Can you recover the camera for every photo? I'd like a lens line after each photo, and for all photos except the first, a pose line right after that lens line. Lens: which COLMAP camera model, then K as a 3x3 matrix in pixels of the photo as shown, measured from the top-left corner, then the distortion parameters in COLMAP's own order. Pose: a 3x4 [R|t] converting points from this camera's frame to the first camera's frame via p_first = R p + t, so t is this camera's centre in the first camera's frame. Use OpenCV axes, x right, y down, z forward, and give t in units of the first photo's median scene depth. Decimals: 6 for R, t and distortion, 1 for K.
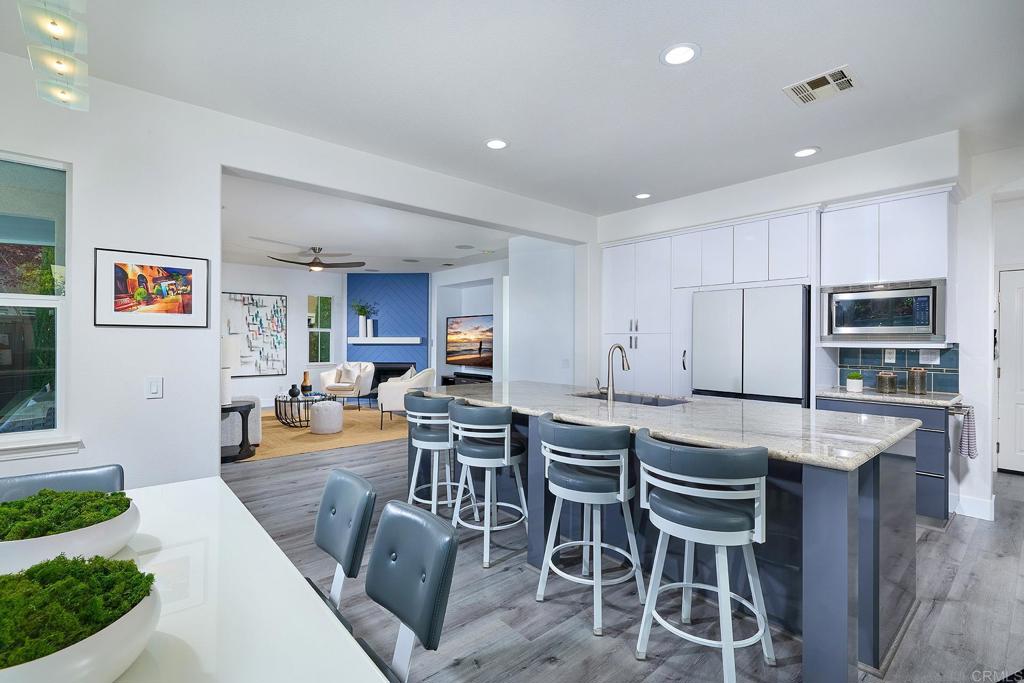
lens RADIAL K [[462.9, 0, 509.8], [0, 462.9, 336.8], [0, 0, 1]] dist [0.003958, 0.000435]
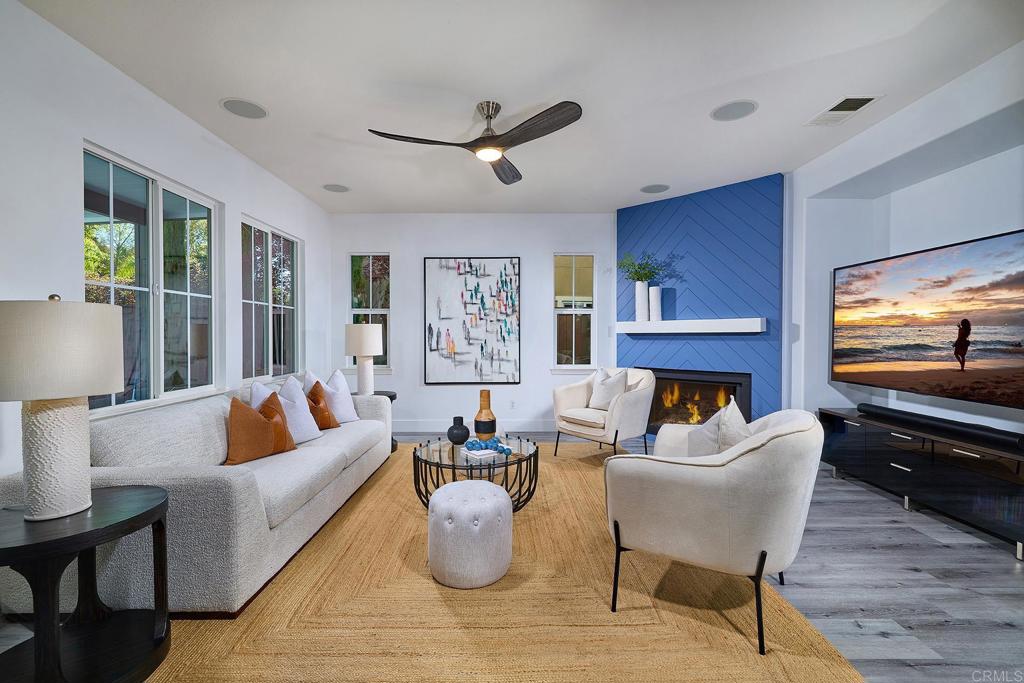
lens RADIAL K [[442.6, 0, 517.6], [0, 442.6, 337.4], [0, 0, 1]] dist [0.000523, -0.000102]
pose [[0.743589, -0.003231, -0.668629, -0.087711], [0.012312, 0.999885, 0.008860, 0.014819], [0.668523, -0.014821, 0.743544, 0.557411]]
